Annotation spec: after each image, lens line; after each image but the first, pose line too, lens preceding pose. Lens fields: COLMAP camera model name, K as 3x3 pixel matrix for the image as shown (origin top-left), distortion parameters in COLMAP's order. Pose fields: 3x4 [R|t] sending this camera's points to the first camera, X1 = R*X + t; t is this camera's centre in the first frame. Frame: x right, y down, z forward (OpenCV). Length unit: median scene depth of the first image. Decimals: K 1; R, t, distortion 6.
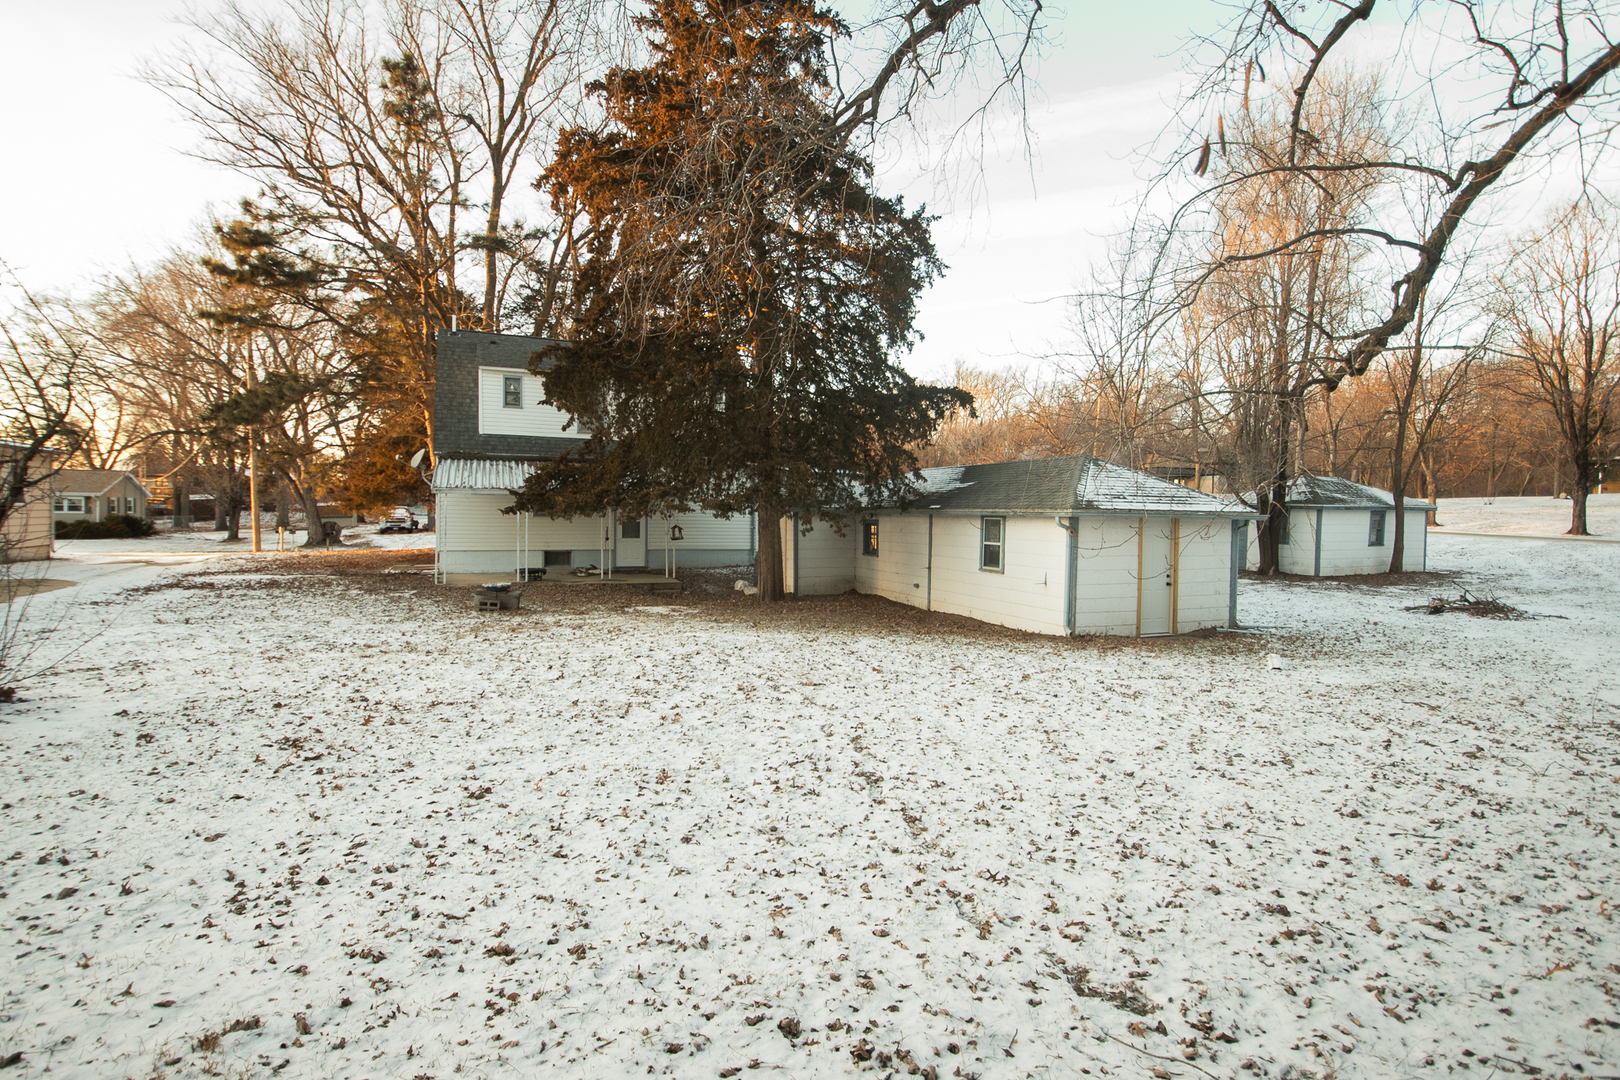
lens RADIAL K [[786.6, 0, 804.8], [0, 786.6, 537.6], [0, 0, 1]] dist [-0.005207, -0.000376]
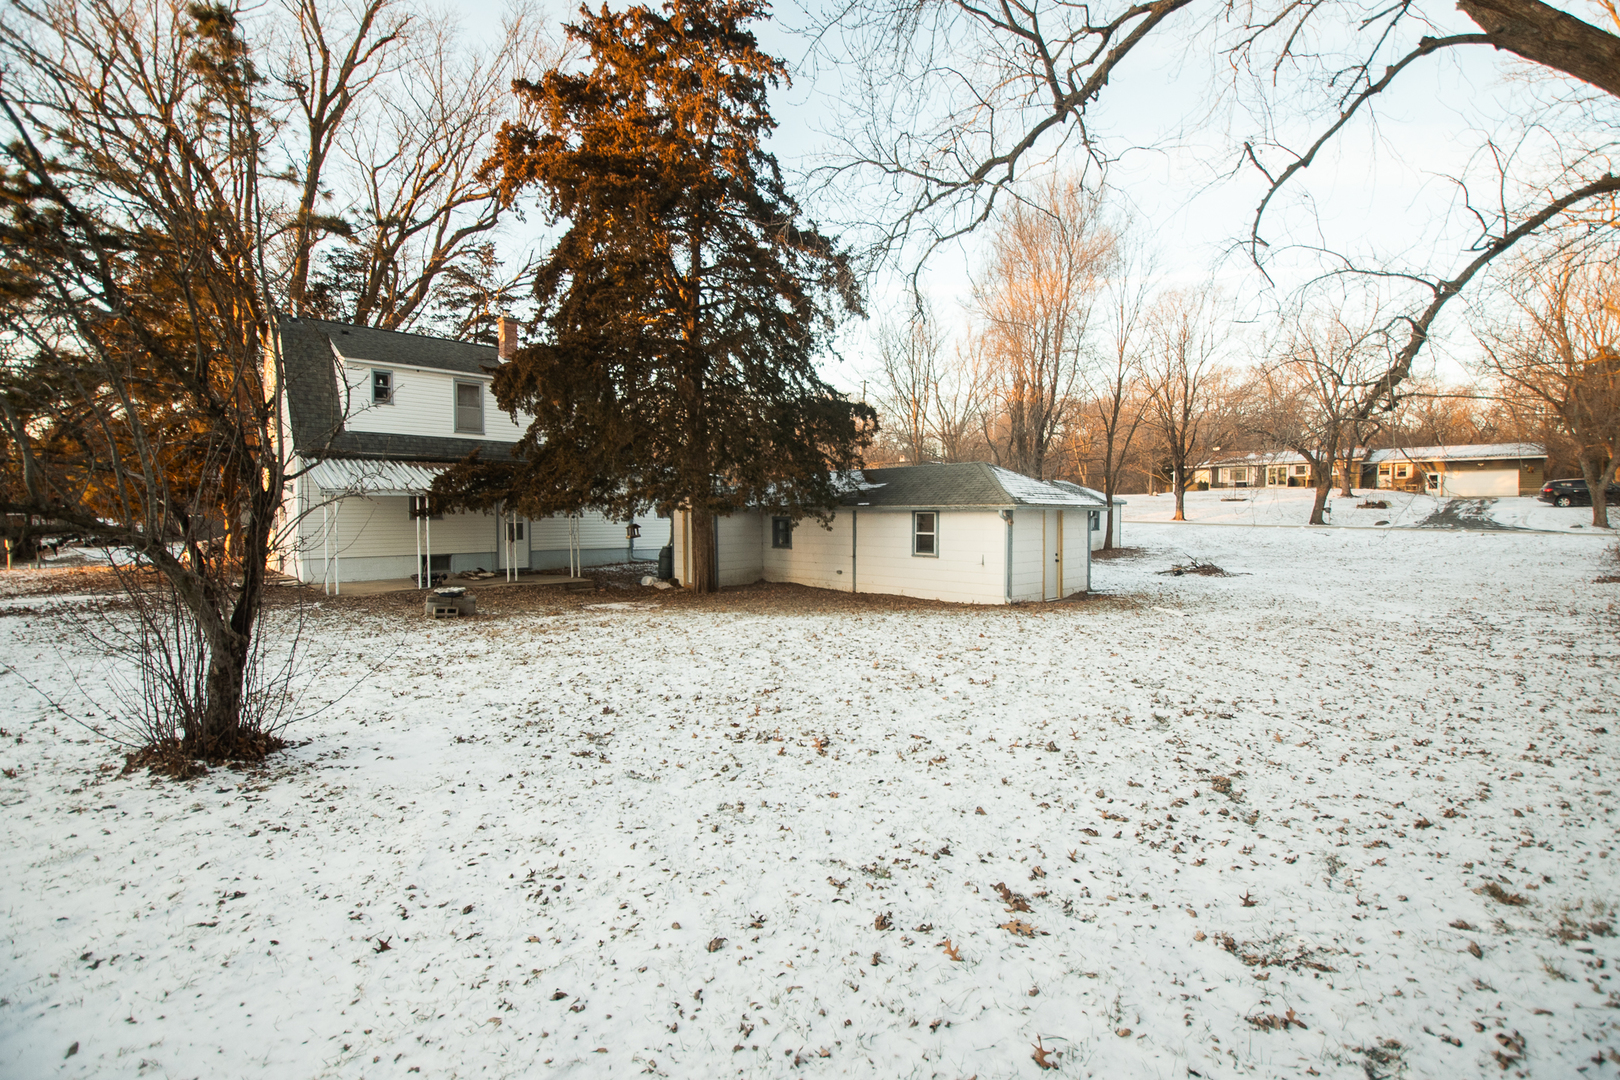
lens RADIAL K [[708.4, 0, 814.8], [0, 708.4, 538.5], [0, 0, 1]] dist [-0.002367, -0.000554]
pose [[0.933566, -0.027606, 0.357341, -0.271390], [0.025988, 0.999619, 0.009331, 0.000801], [-0.357462, 0.000576, 0.933927, 0.034246]]
